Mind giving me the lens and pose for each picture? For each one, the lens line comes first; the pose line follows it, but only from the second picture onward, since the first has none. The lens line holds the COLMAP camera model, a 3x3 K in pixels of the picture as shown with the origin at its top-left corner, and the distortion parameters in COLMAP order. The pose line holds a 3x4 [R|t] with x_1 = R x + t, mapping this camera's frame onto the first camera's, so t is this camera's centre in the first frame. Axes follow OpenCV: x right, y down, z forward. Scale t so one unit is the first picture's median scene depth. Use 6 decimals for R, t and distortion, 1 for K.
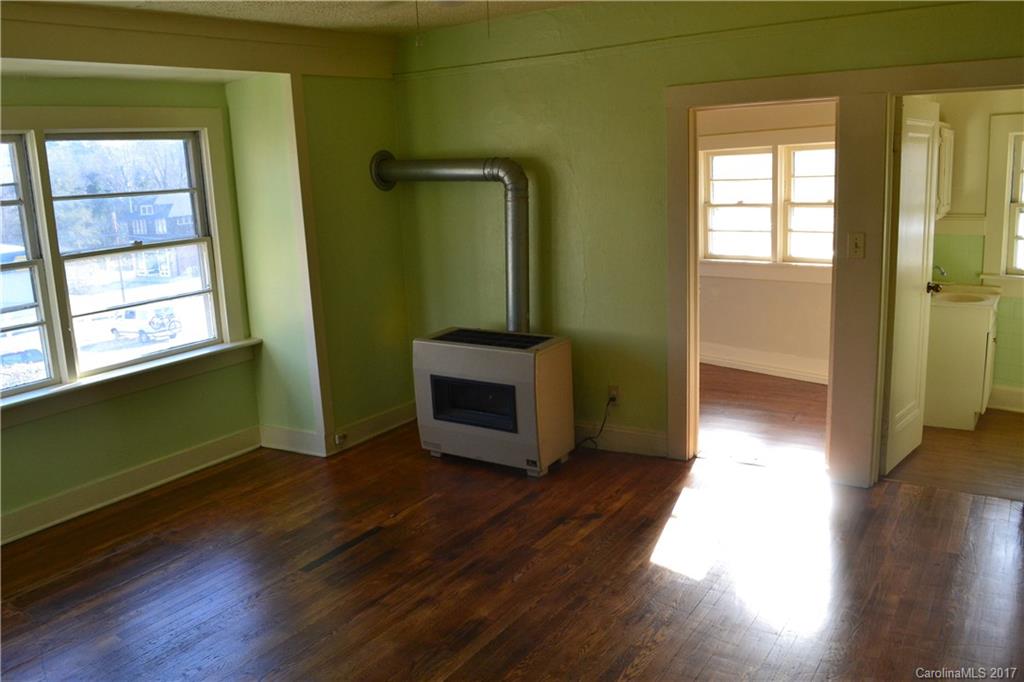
lens RADIAL K [[810.9, 0, 512.0], [0, 810.9, 341.0], [0, 0, 1]] dist [-0.085023, 0.001418]
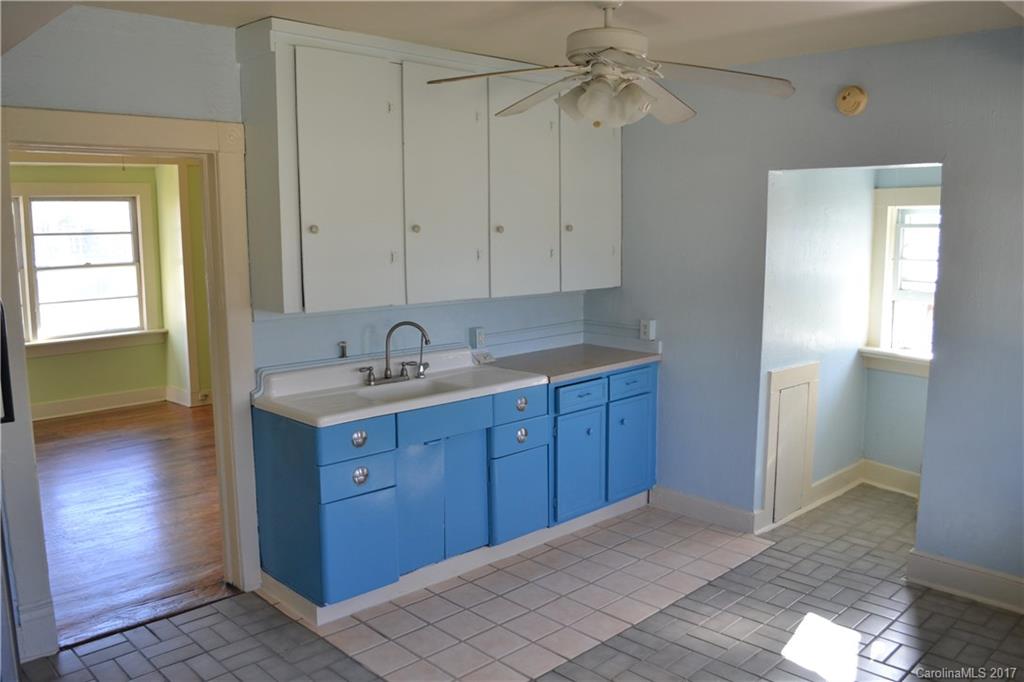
lens RADIAL K [[810.9, 0, 512.0], [0, 810.9, 341.0], [0, 0, 1]] dist [-0.085023, 0.001418]
pose [[0.975562, 0.071576, -0.207737, 0.683720], [-0.082796, 0.995513, -0.045818, 0.036770], [0.203526, 0.061898, 0.977111, -0.386352]]
